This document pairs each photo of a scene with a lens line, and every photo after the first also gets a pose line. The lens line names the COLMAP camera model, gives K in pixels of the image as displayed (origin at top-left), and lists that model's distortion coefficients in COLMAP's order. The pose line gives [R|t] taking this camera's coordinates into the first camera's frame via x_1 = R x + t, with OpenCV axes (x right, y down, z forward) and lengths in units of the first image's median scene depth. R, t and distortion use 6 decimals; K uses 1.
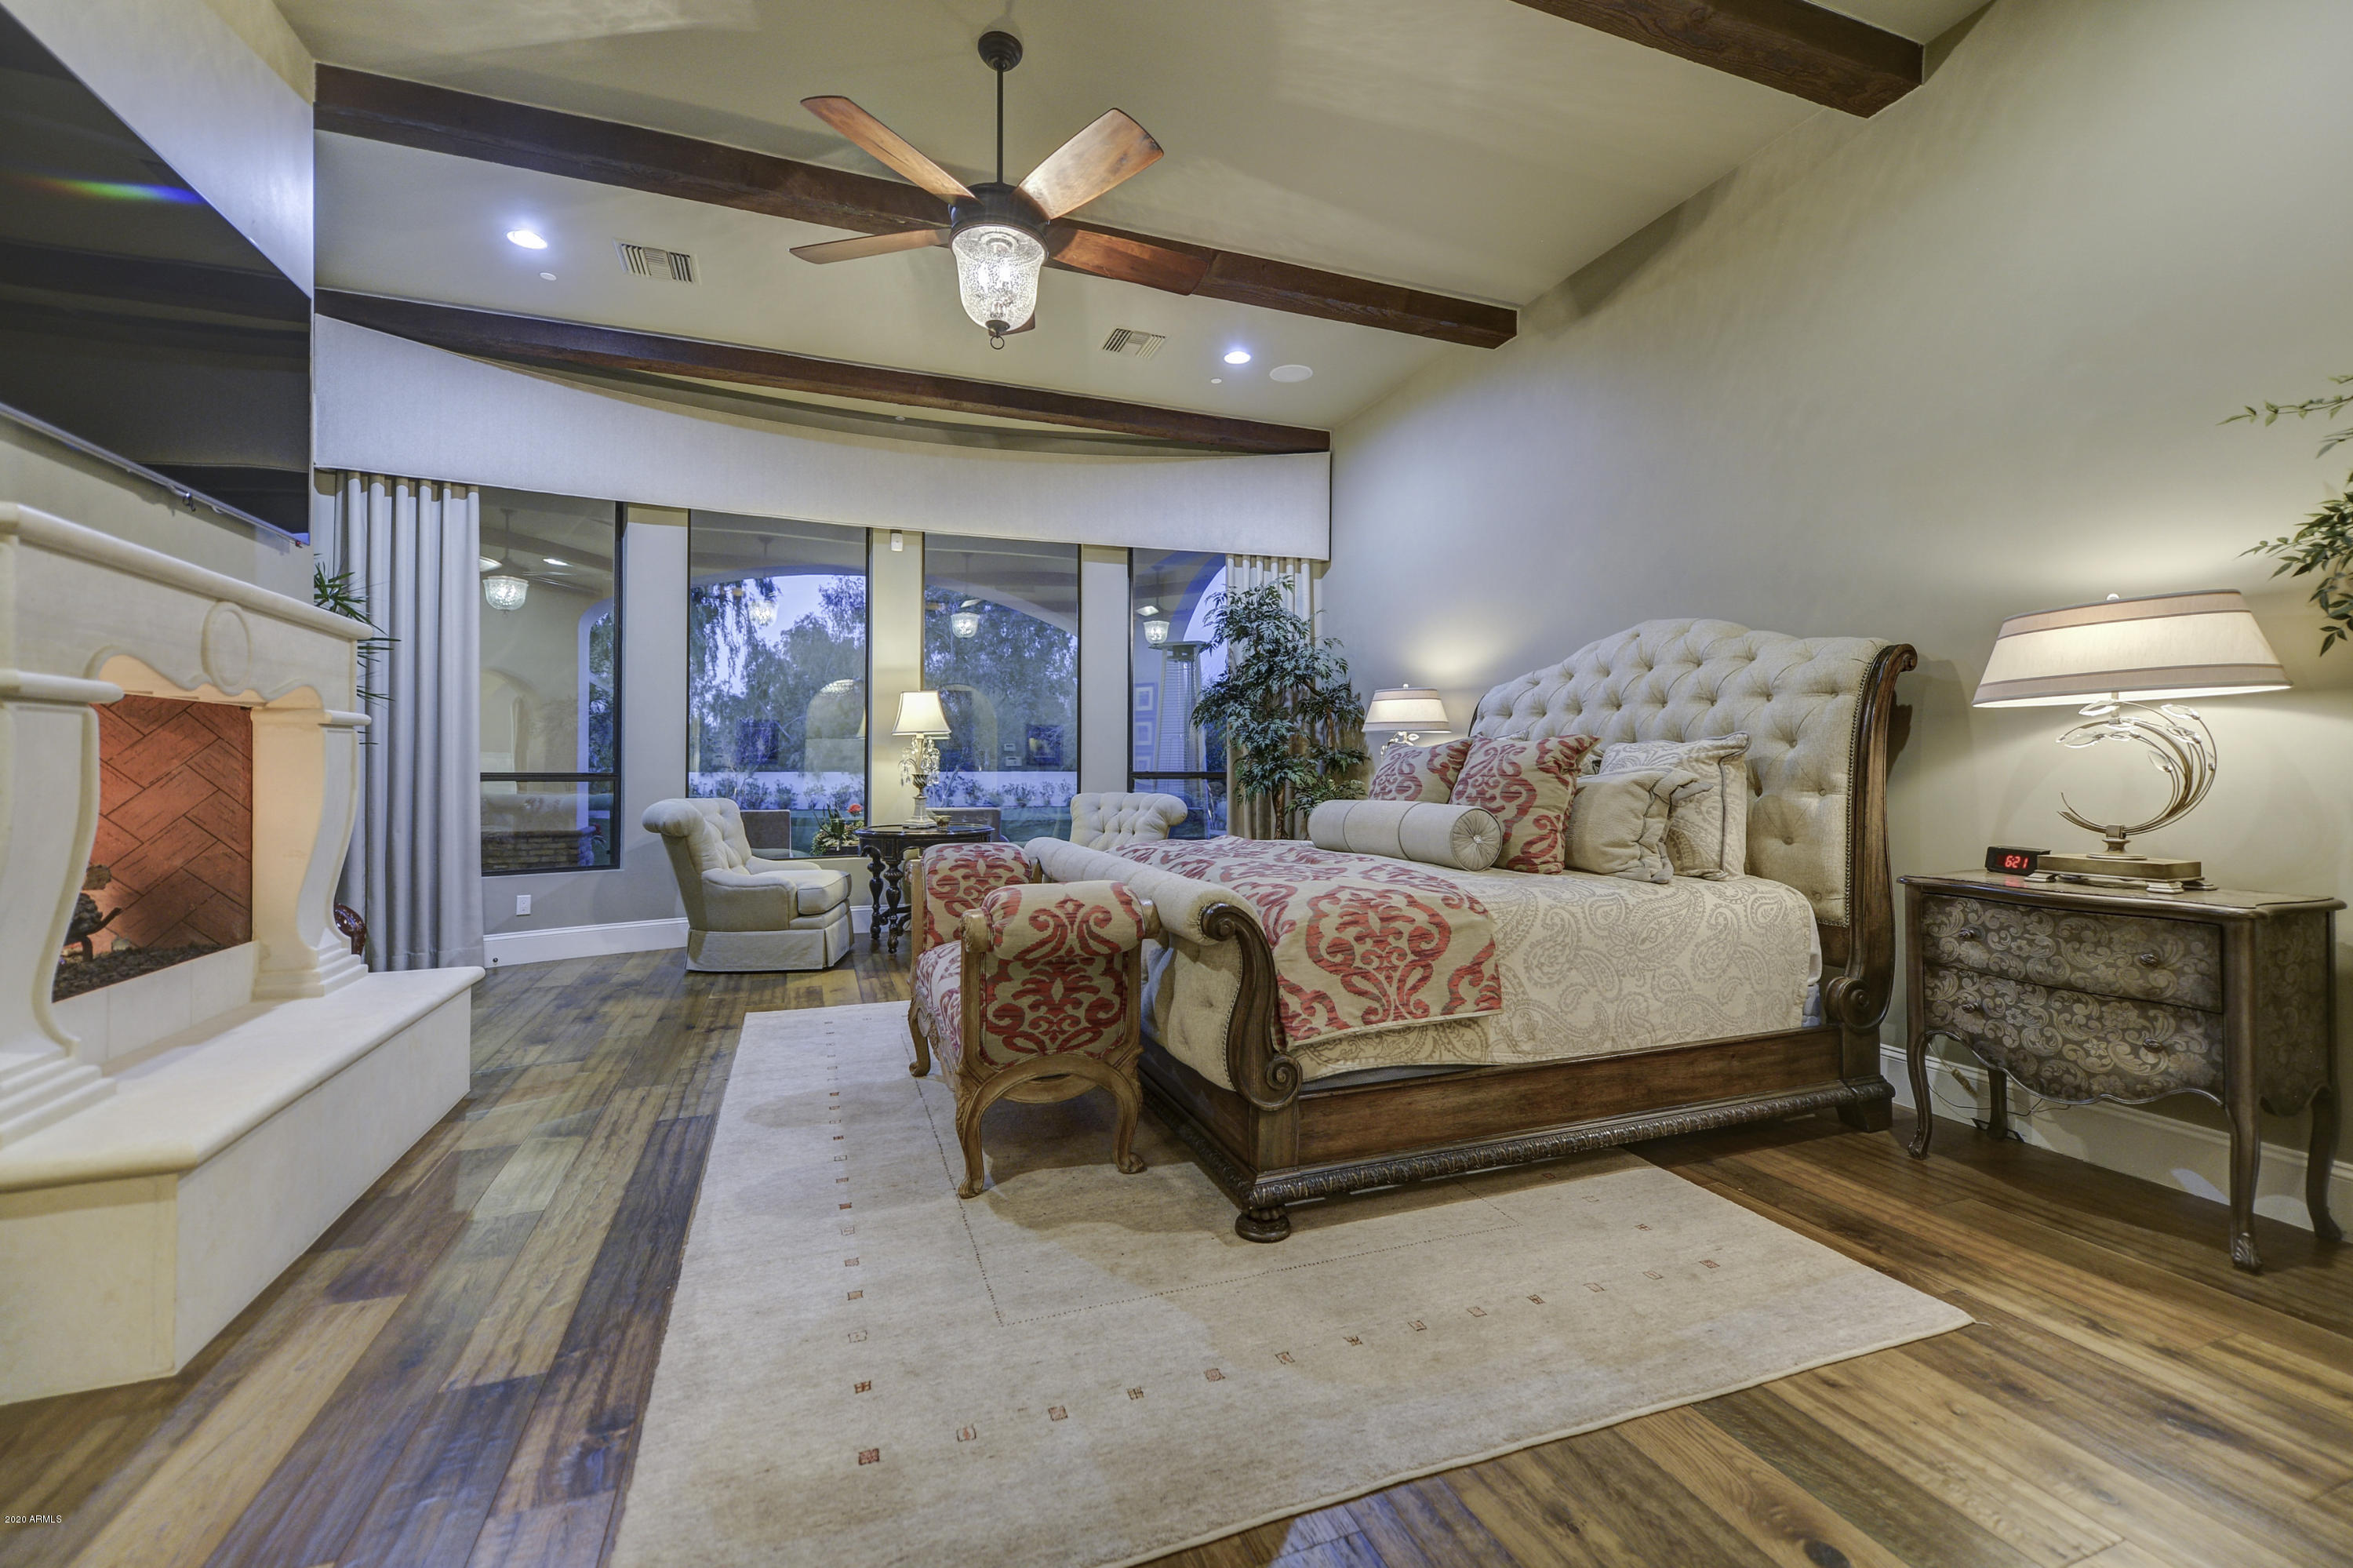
lens RADIAL K [[969.9, 0, 1168.7], [0, 969.9, 761.9], [0, 0, 1]] dist [0.006171, -0.000218]
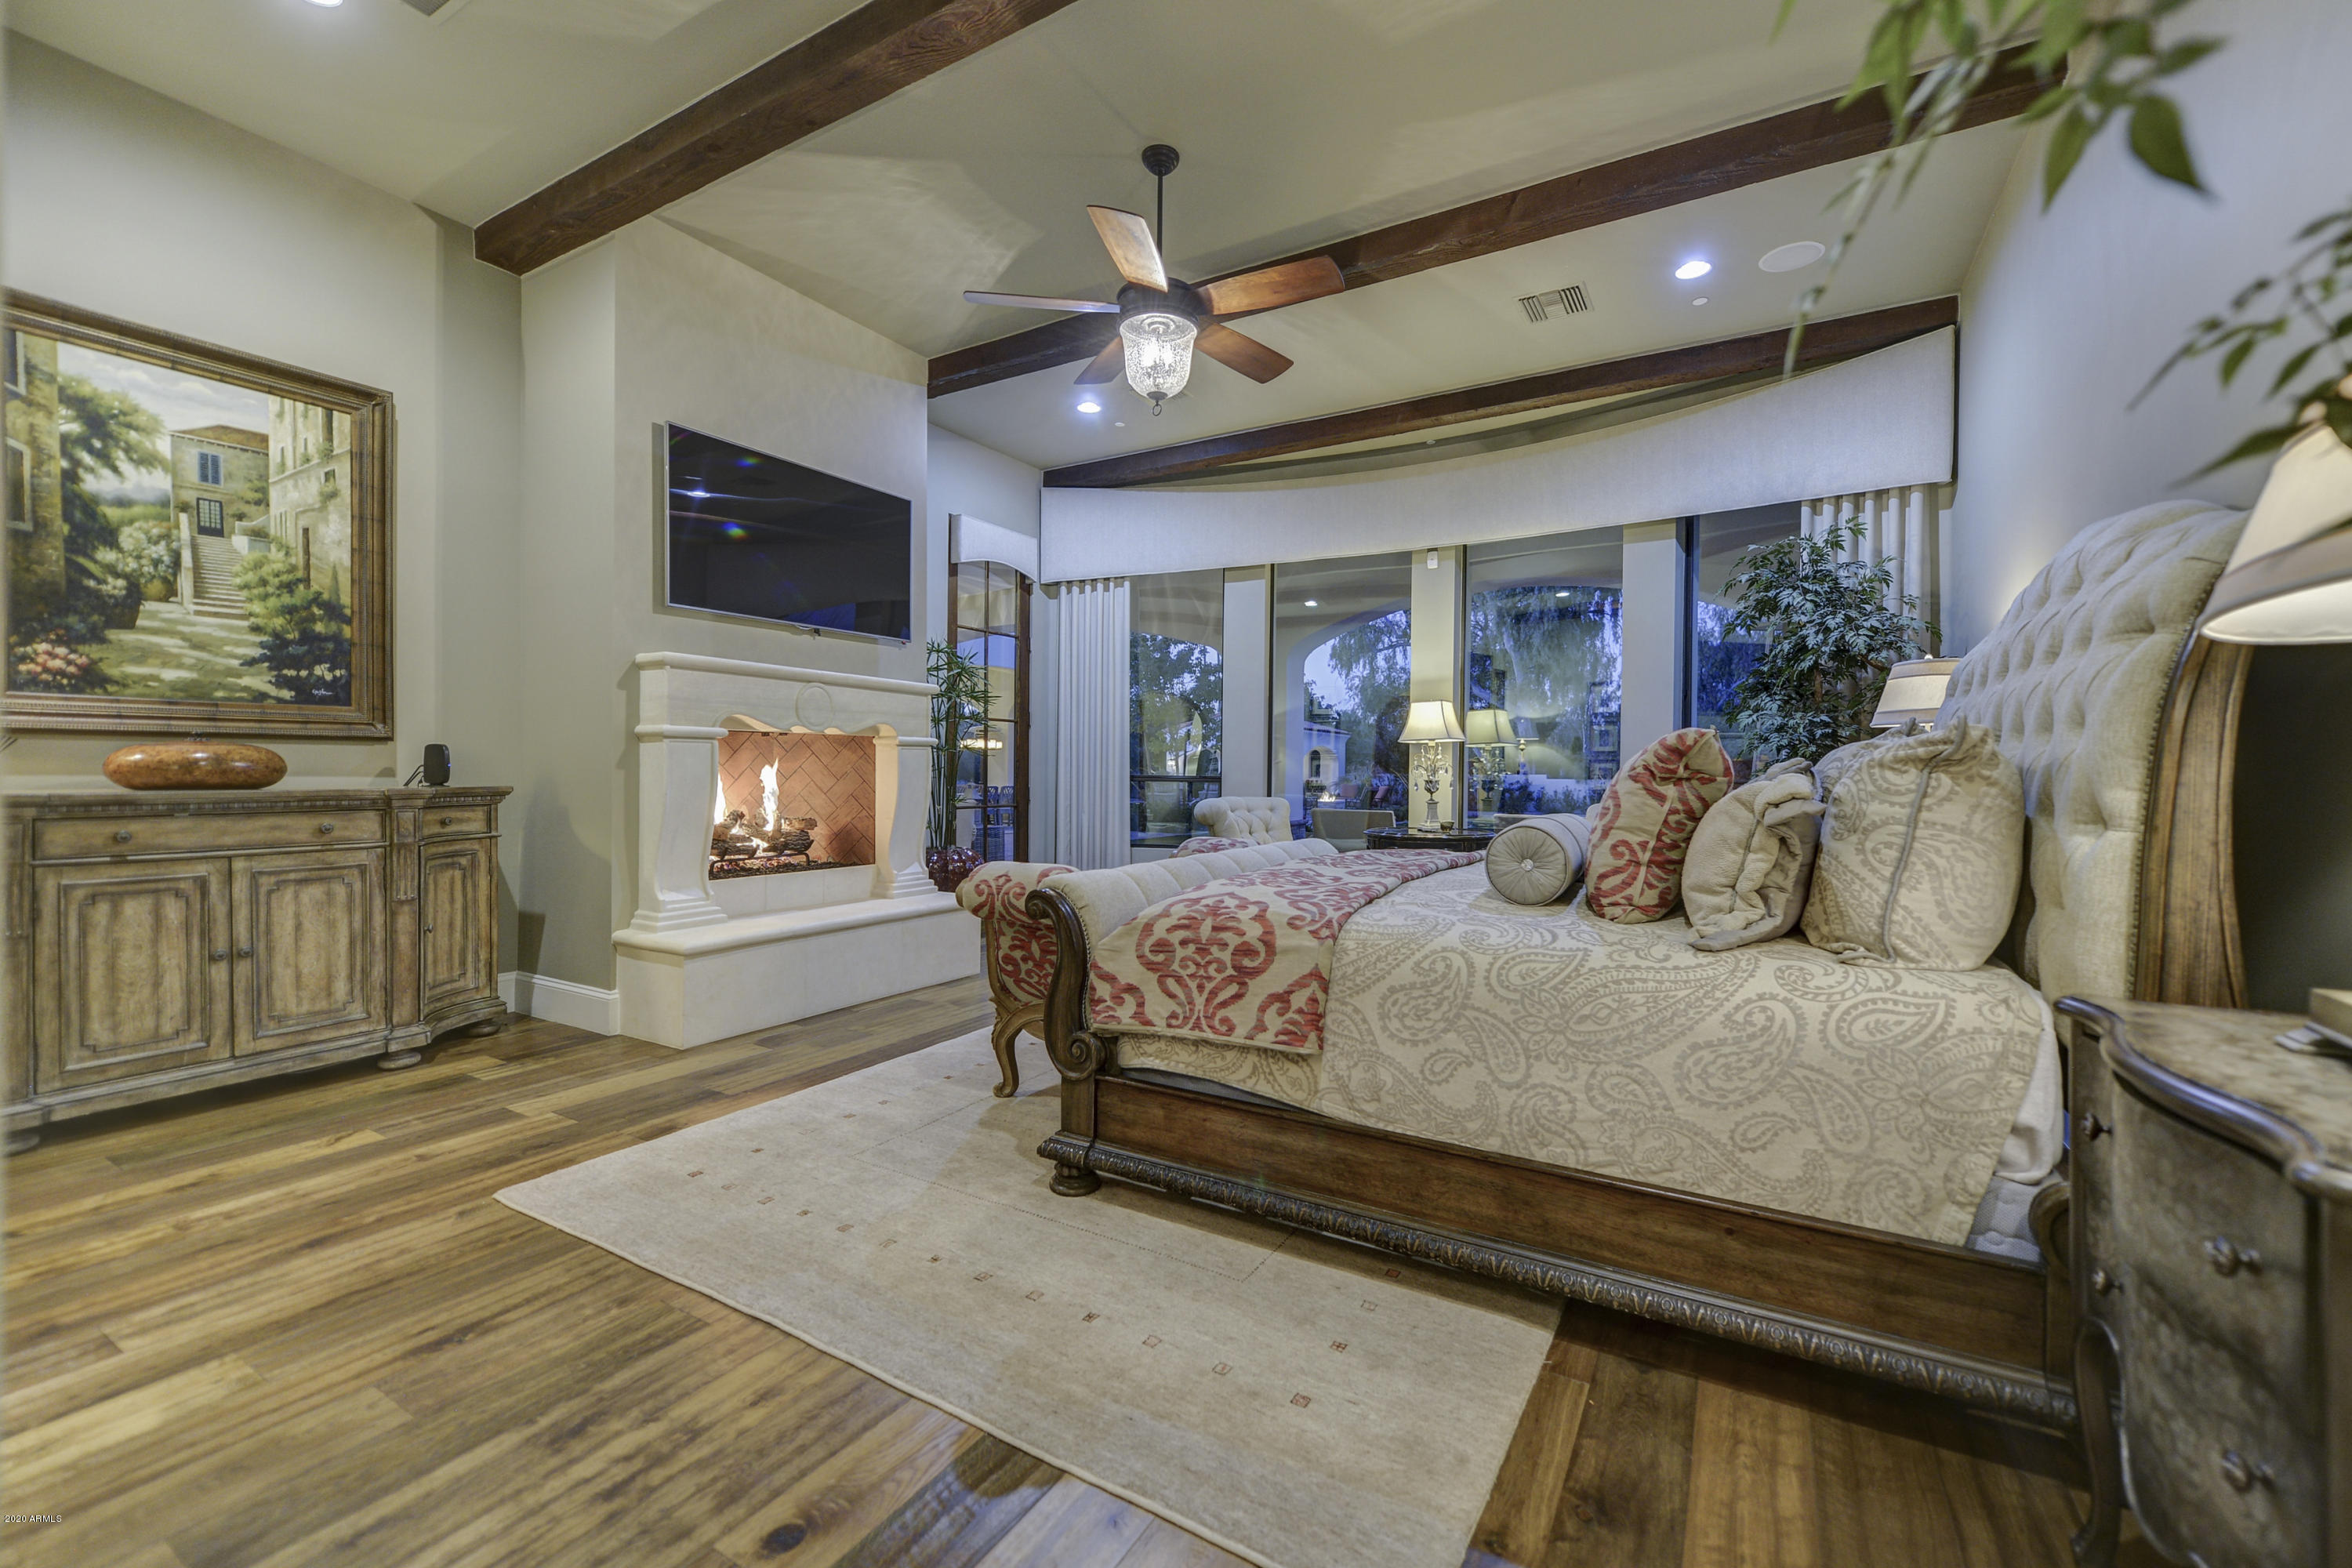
lens RADIAL K [[943.2, 0, 1185.1], [0, 943.2, 776.2], [0, 0, 1]] dist [0.006652, -0.000112]
pose [[0.637659, 0.008730, -0.770269, 0.892208], [-0.003455, 0.999958, 0.008473, 0.002400], [0.770311, -0.002741, 0.637663, 0.361965]]
